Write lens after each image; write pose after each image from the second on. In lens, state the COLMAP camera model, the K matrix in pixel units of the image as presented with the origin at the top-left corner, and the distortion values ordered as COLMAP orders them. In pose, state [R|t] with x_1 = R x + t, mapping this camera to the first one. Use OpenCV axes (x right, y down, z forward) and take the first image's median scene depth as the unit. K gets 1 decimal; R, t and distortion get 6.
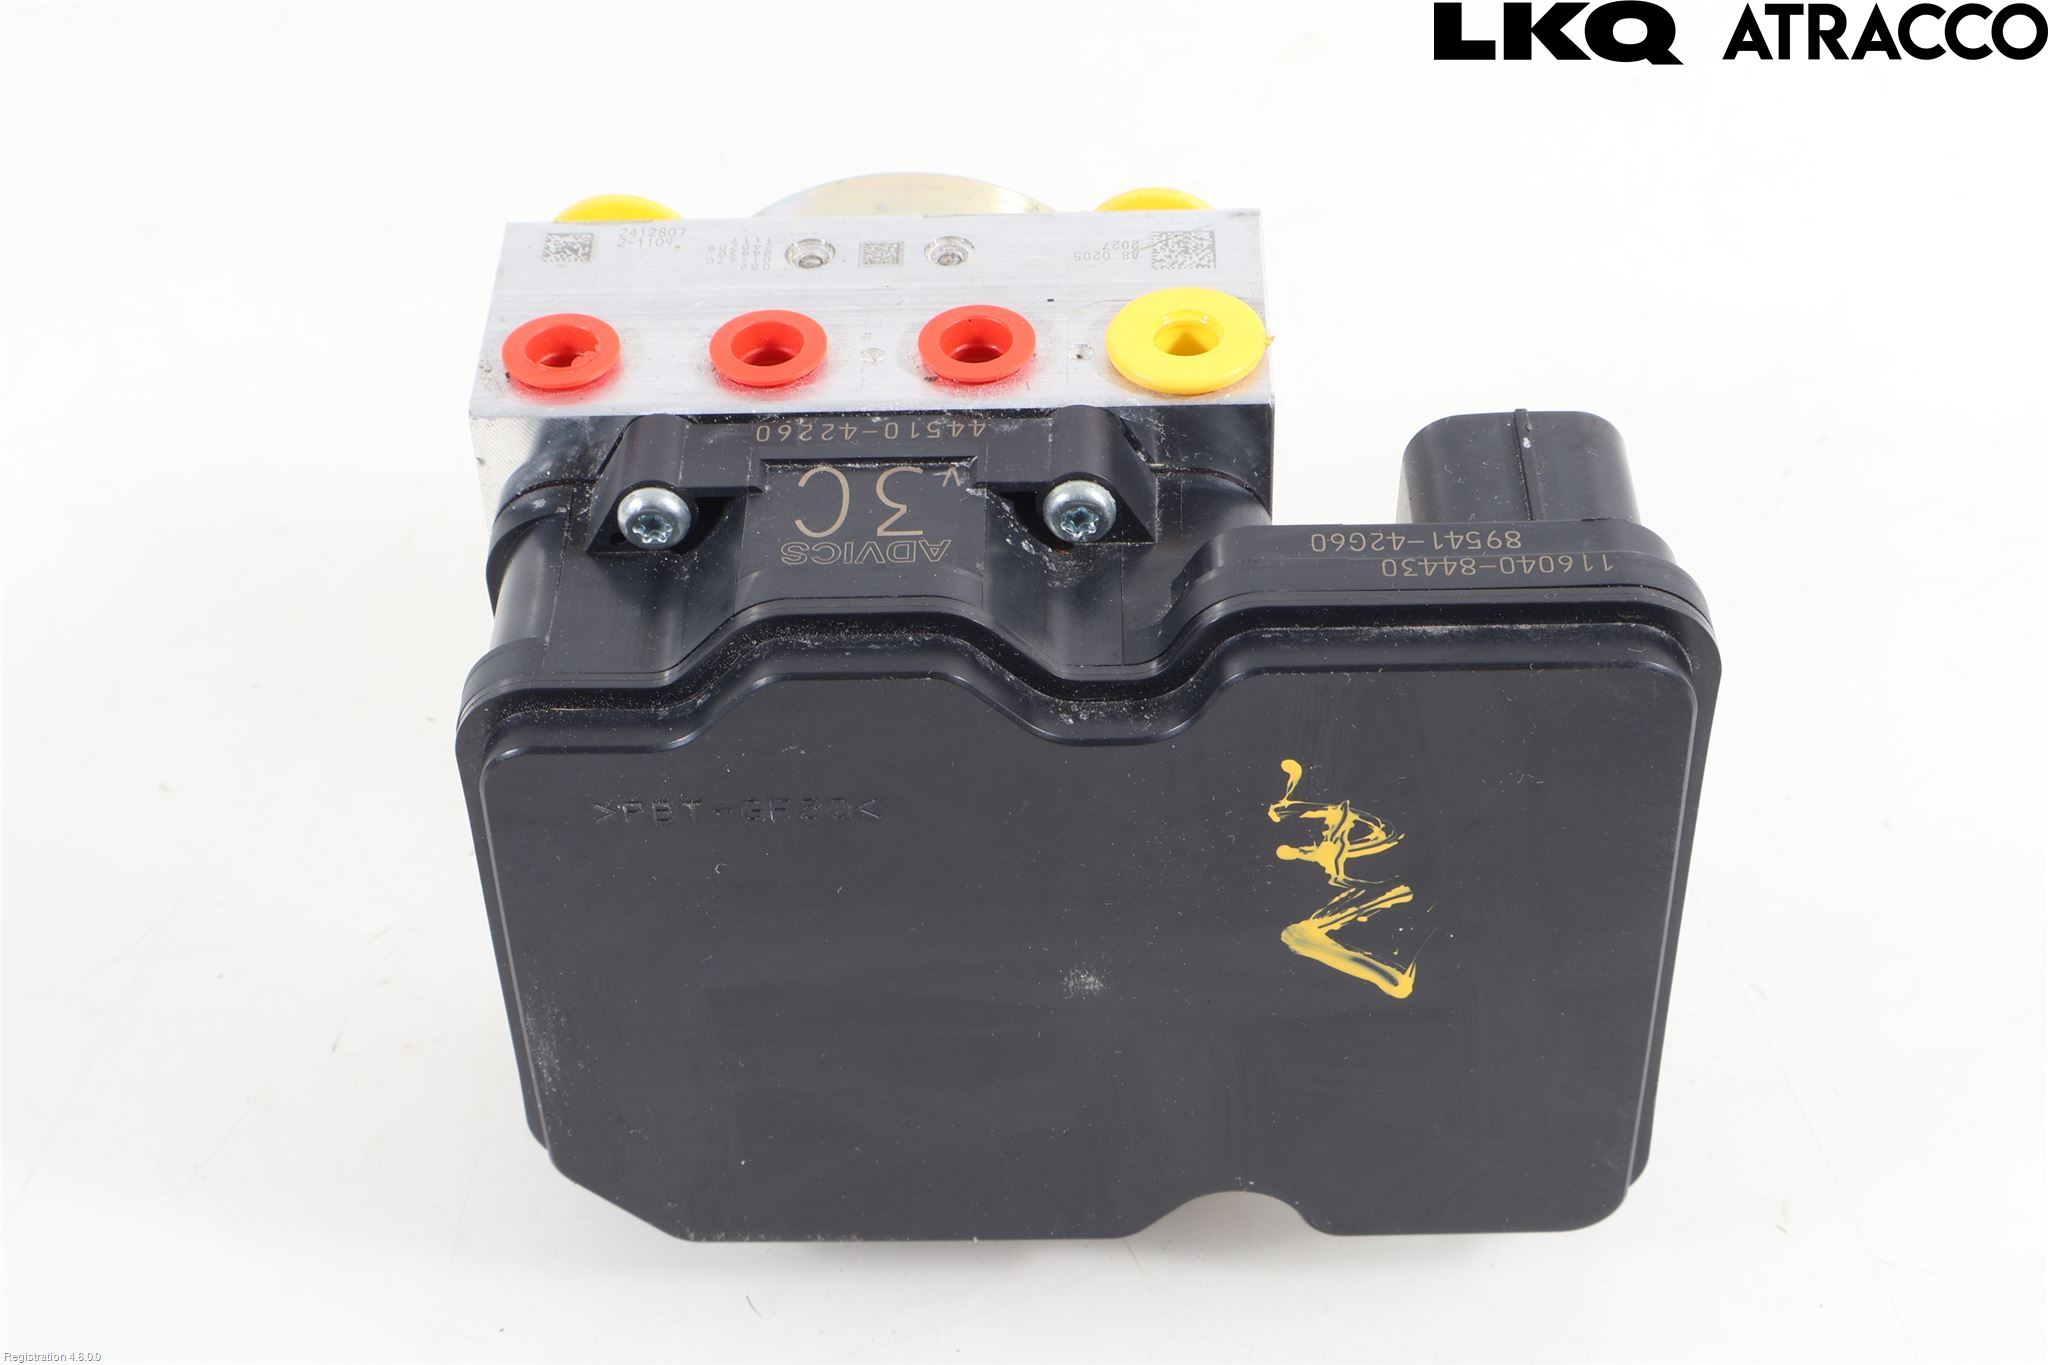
lens RADIAL K [[3507.3, 0, 1022.8], [0, 3507.3, 682.7], [0, 0, 1]] dist [0.023642, 0.000000]
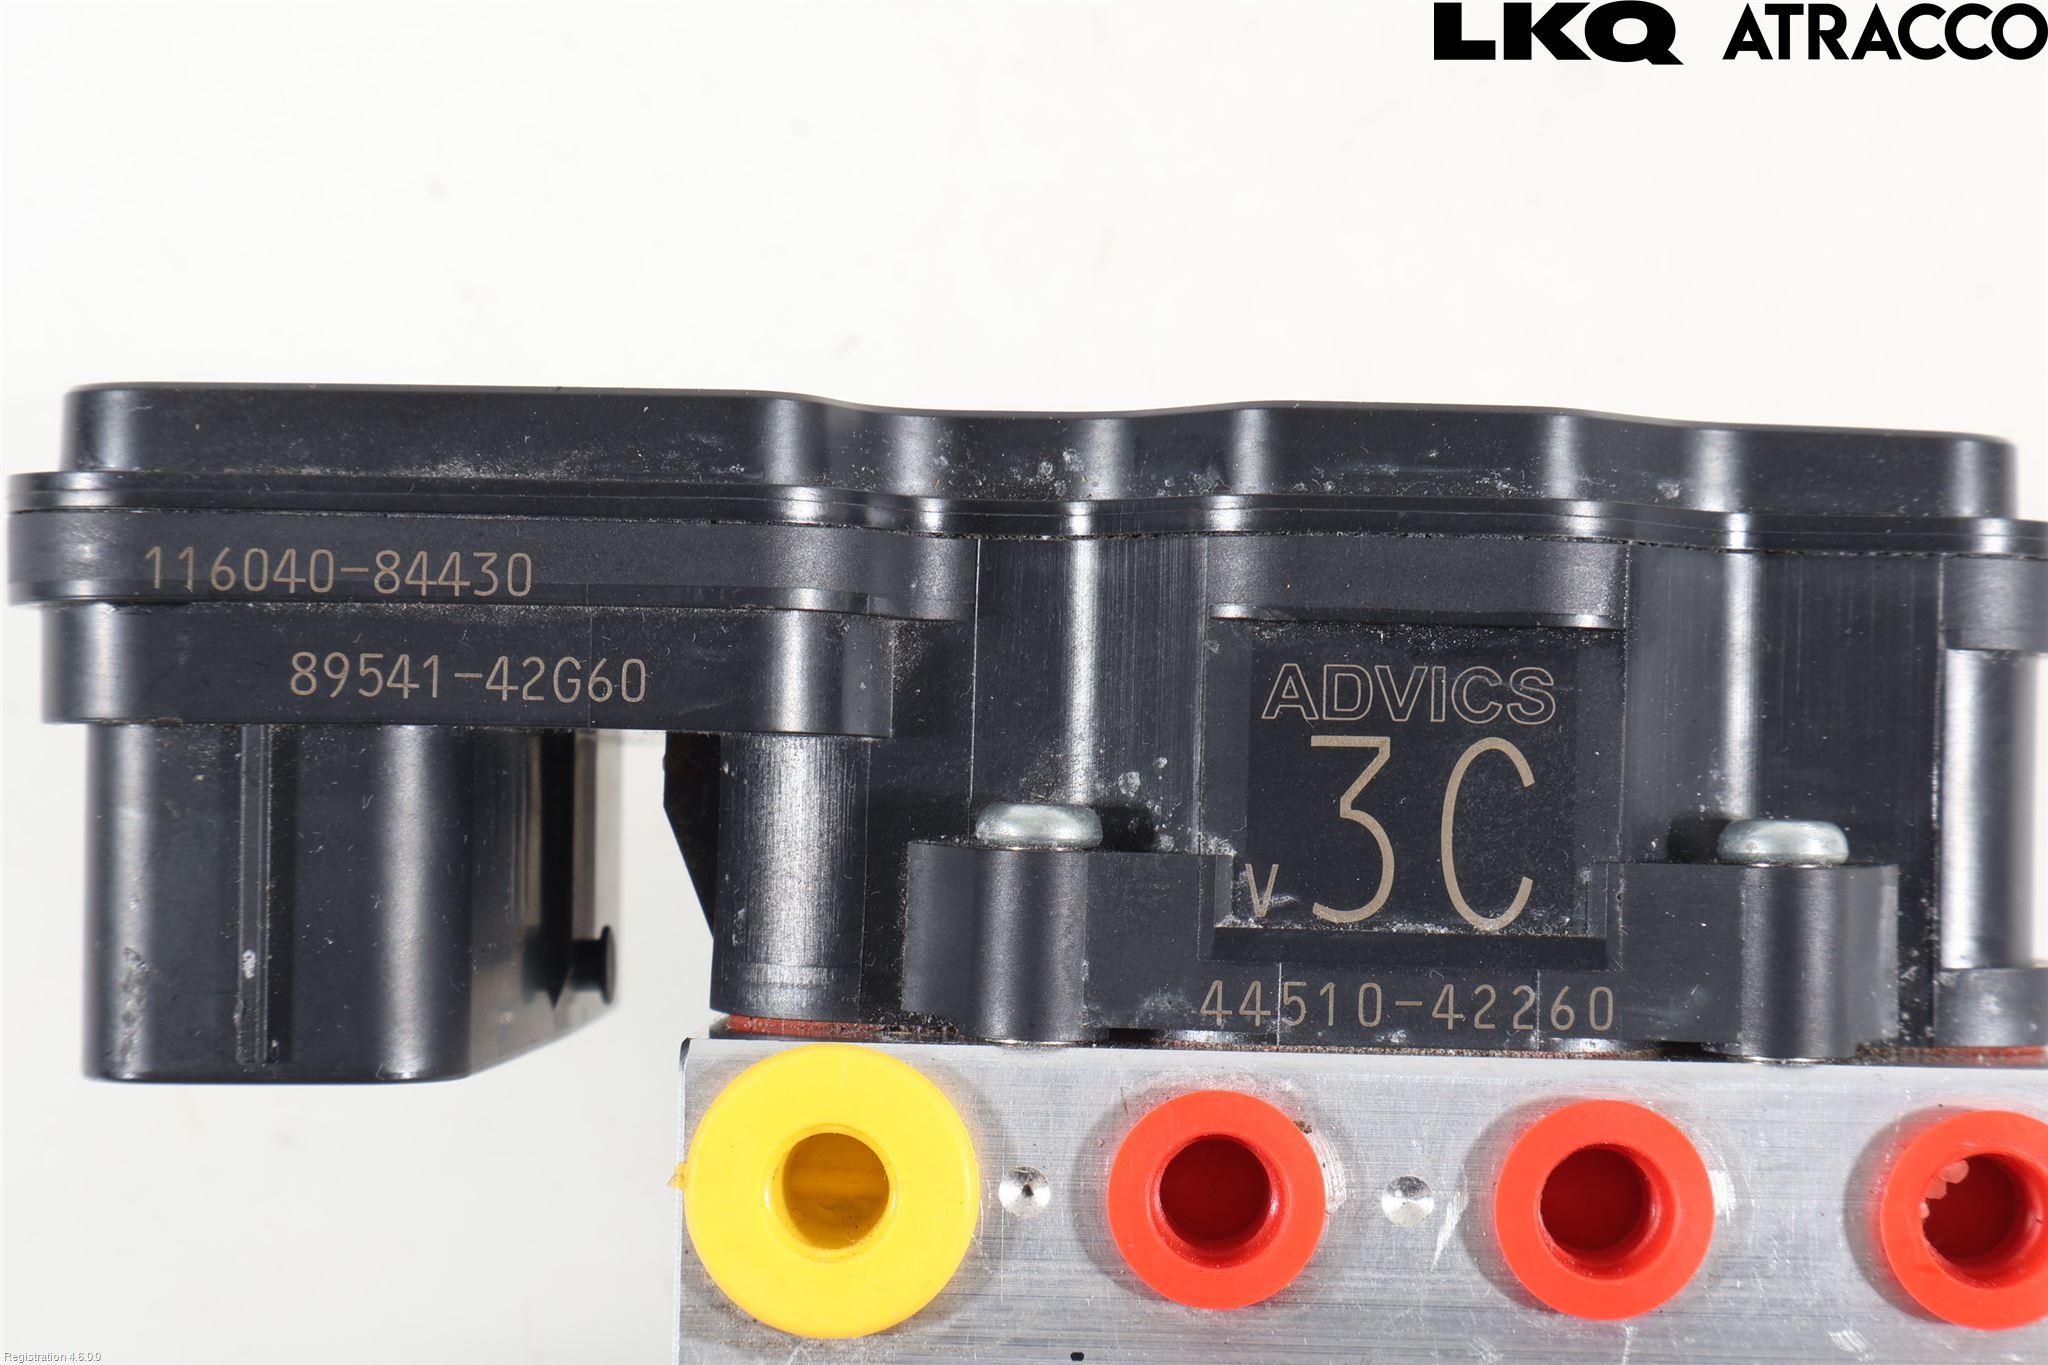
lens RADIAL K [[3637.4, 0, 1021.9], [0, 3637.4, 682.5], [0, 0, 1]] dist [-0.024718, 0.000000]
pose [[-0.998781, -0.012743, 0.047693, -0.009382], [0.043913, -0.670722, 0.740408, -0.484126], [0.022554, 0.741600, 0.670463, 0.591642]]
